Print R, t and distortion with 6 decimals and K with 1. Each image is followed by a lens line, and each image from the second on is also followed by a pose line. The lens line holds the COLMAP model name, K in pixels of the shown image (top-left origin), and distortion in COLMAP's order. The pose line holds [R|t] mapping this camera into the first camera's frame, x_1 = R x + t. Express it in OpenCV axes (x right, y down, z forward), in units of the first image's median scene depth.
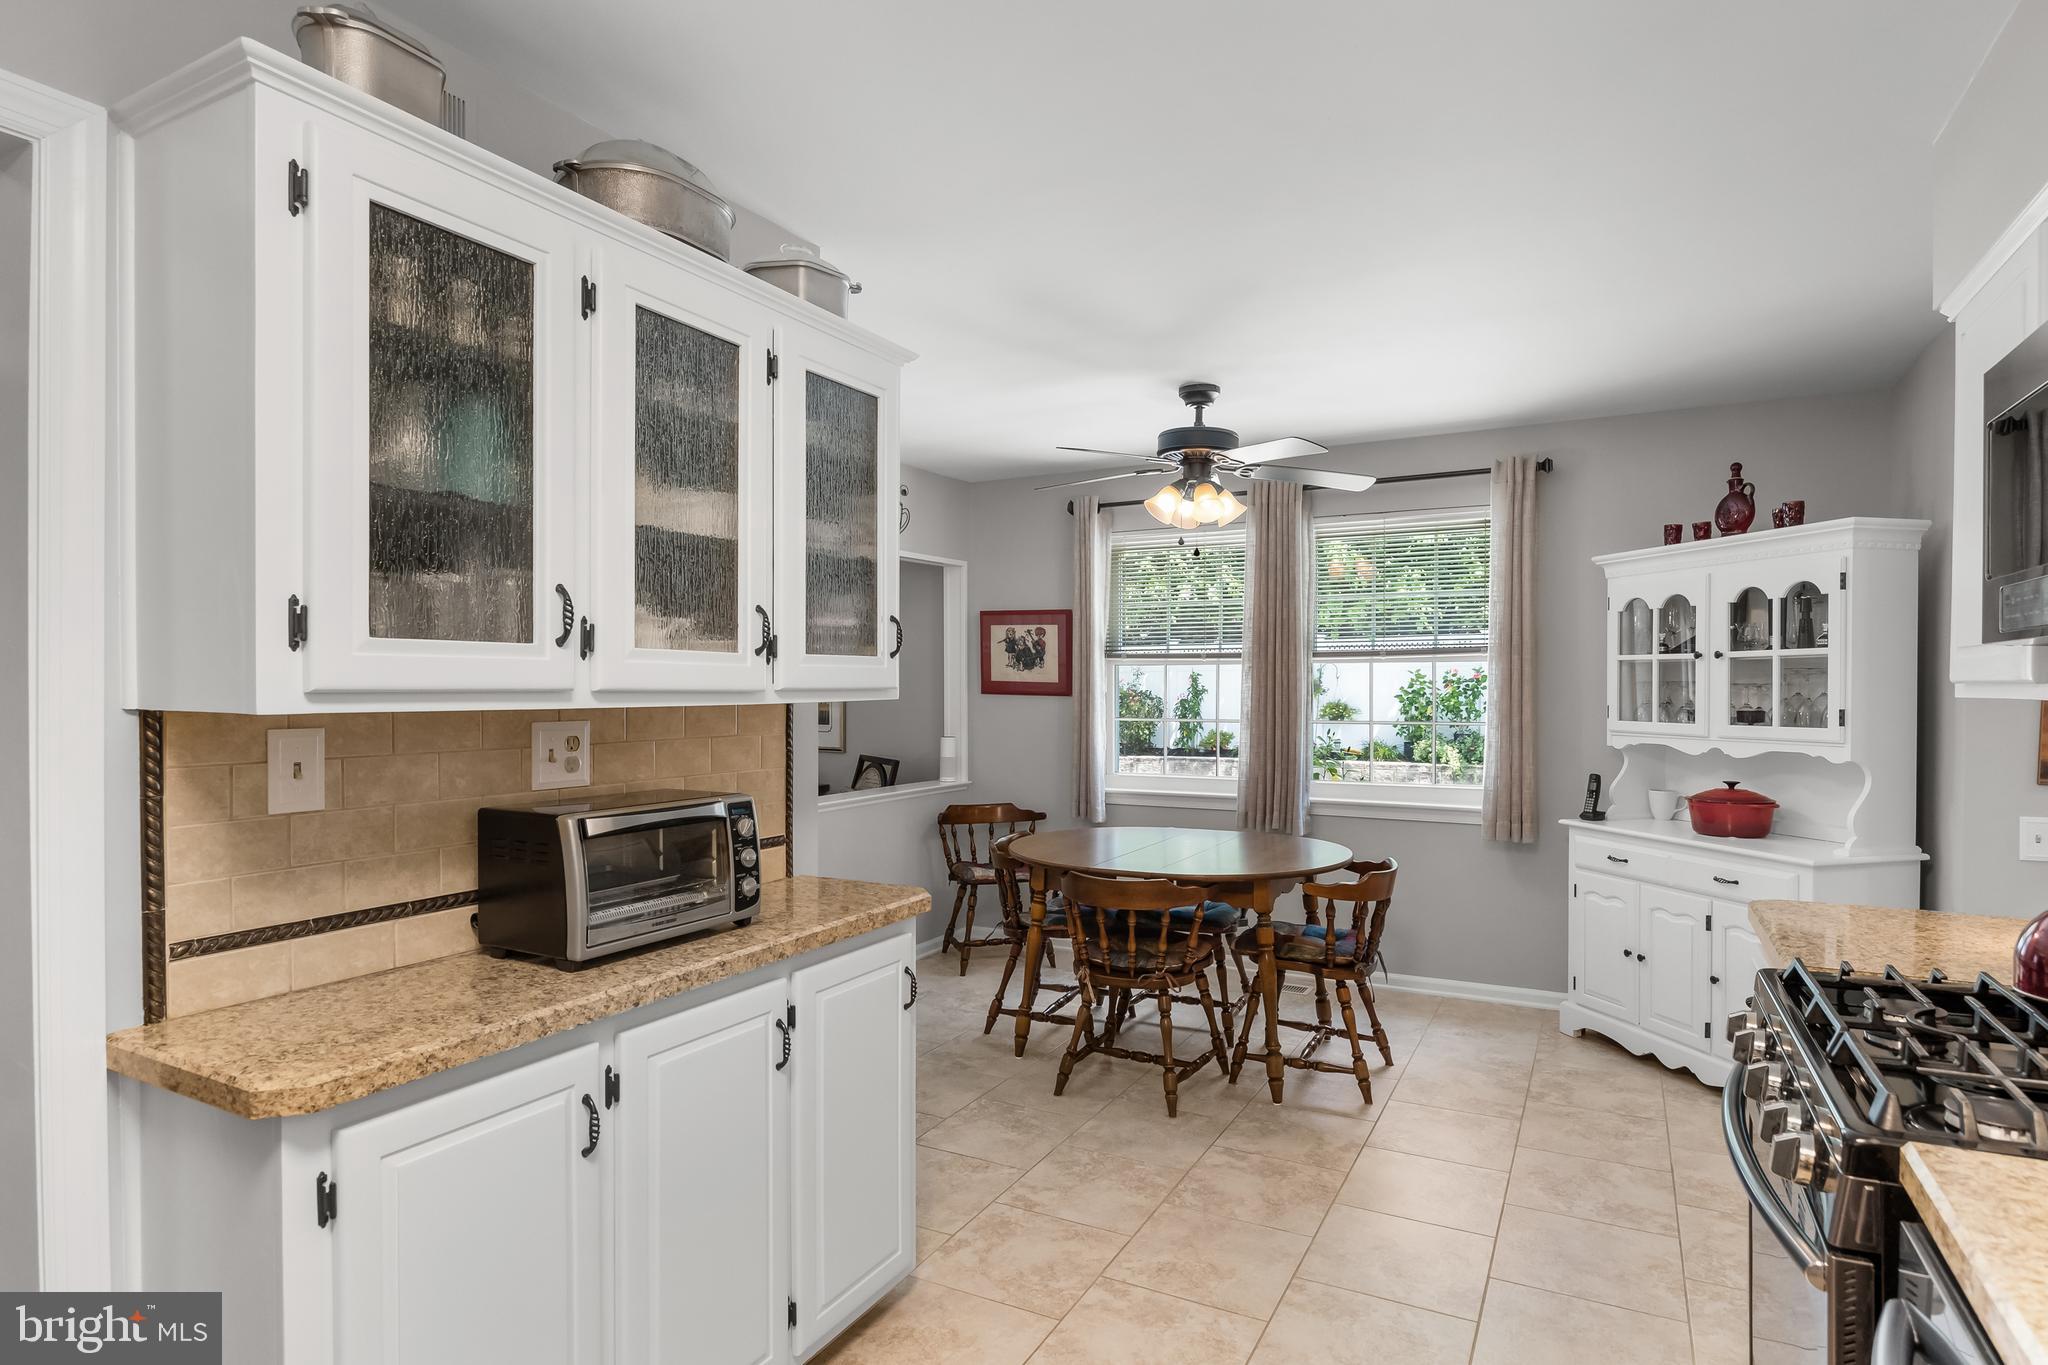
lens RADIAL K [[1093.1, 0, 1024.0], [0, 1093.1, 682.5], [0, 0, 1]] dist [-0.001215, -0.000105]
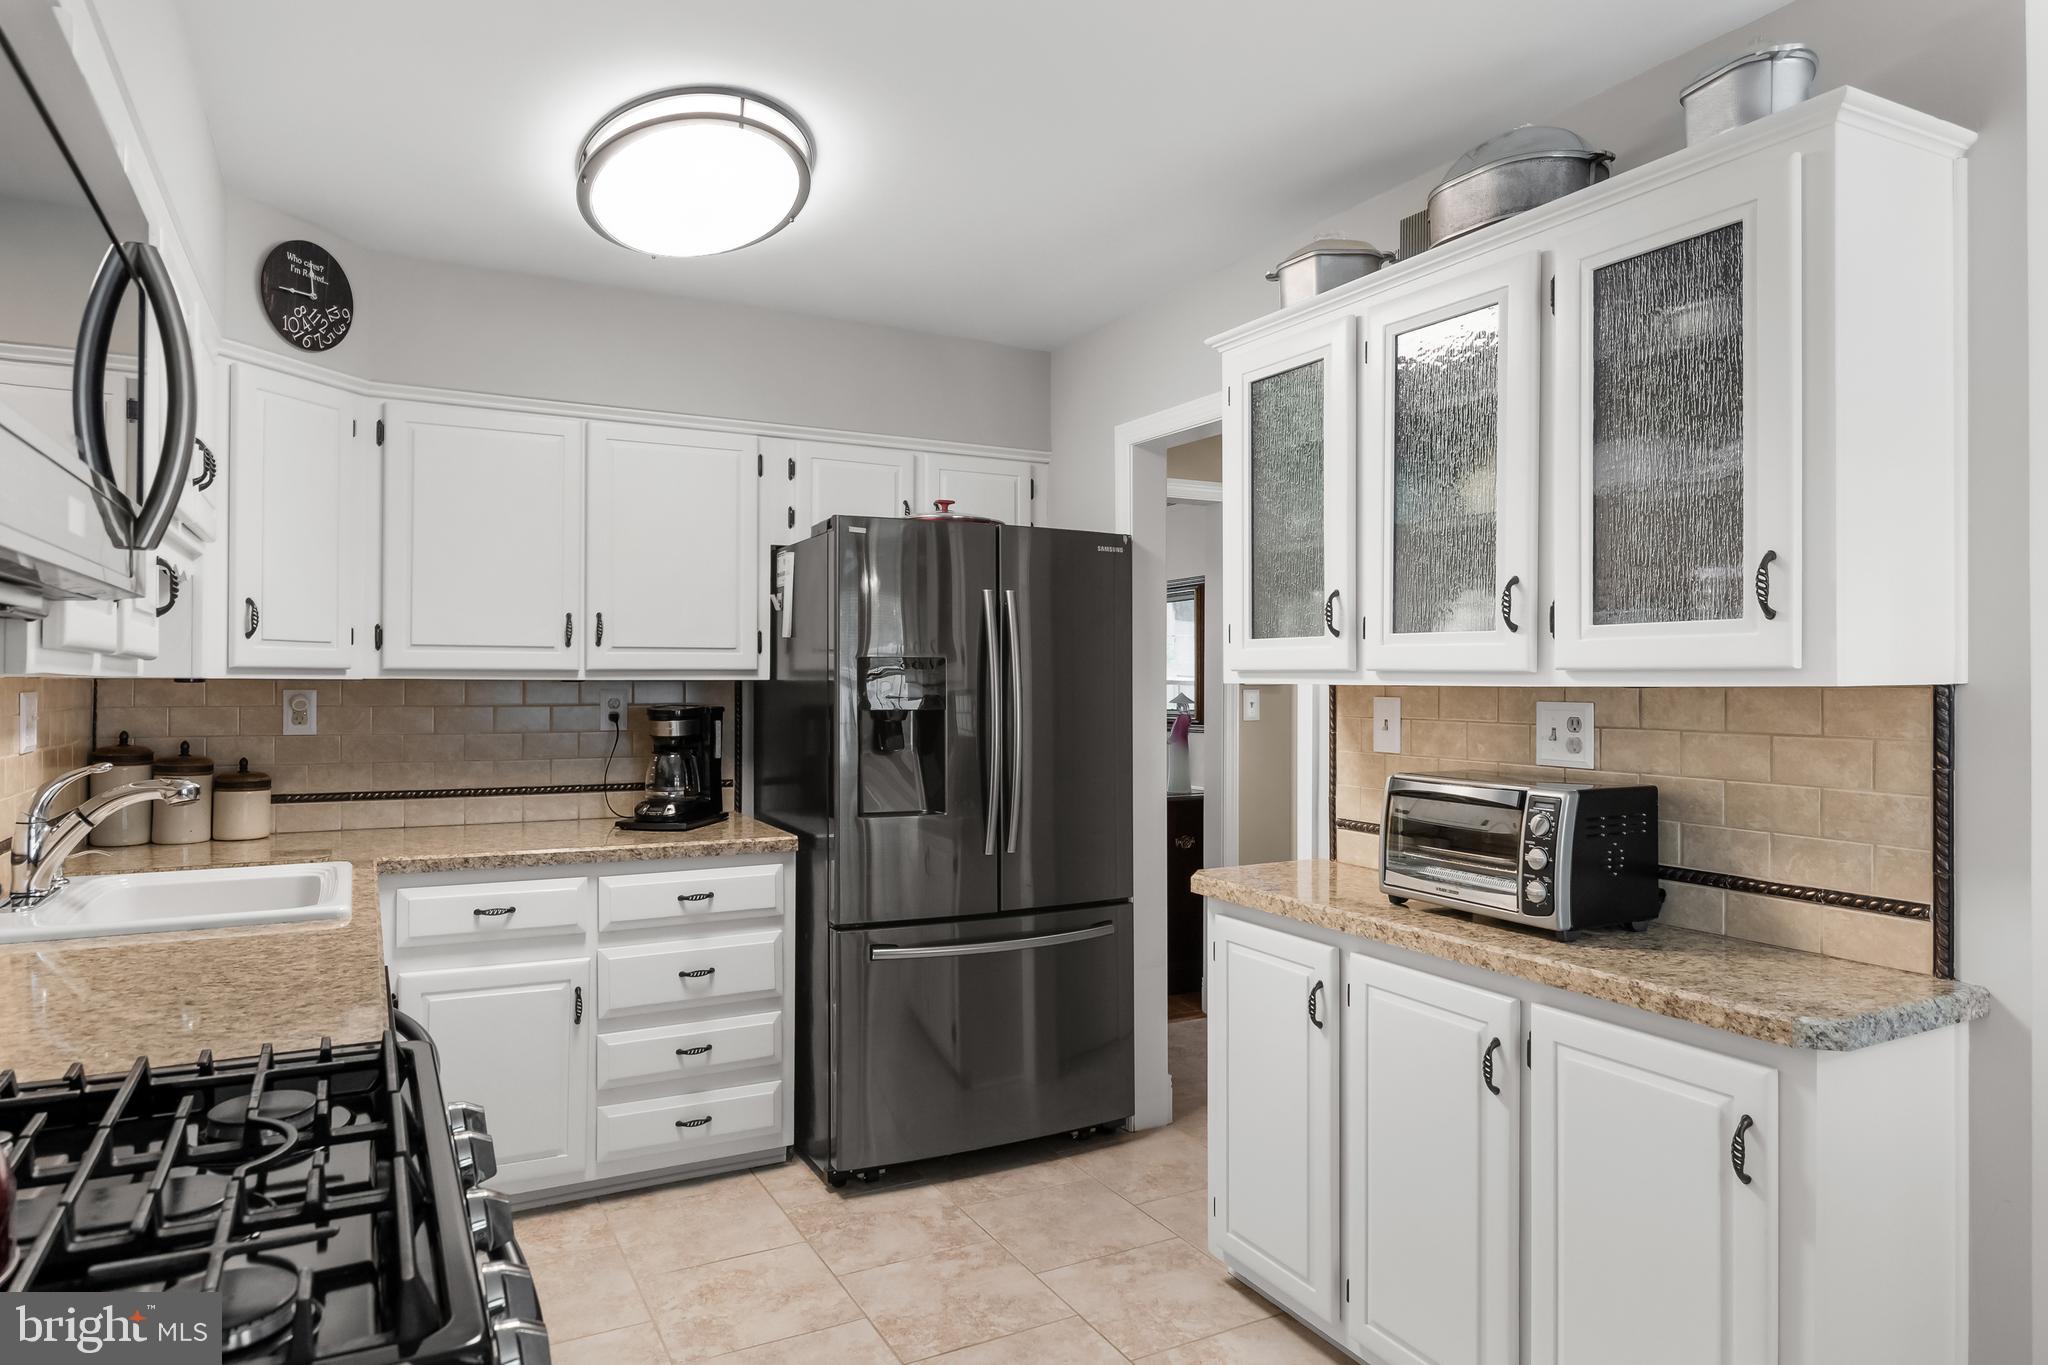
lens RADIAL K [[1243.8, 0, 1024.0], [0, 1243.8, 682.5], [0, 0, 1]] dist [-0.000967, -0.000133]
pose [[-0.549093, 0.012670, -0.835665, 0.837488], [0.010615, 0.999910, 0.008186, 0.002005], [0.835694, -0.004376, -0.549178, 1.222980]]
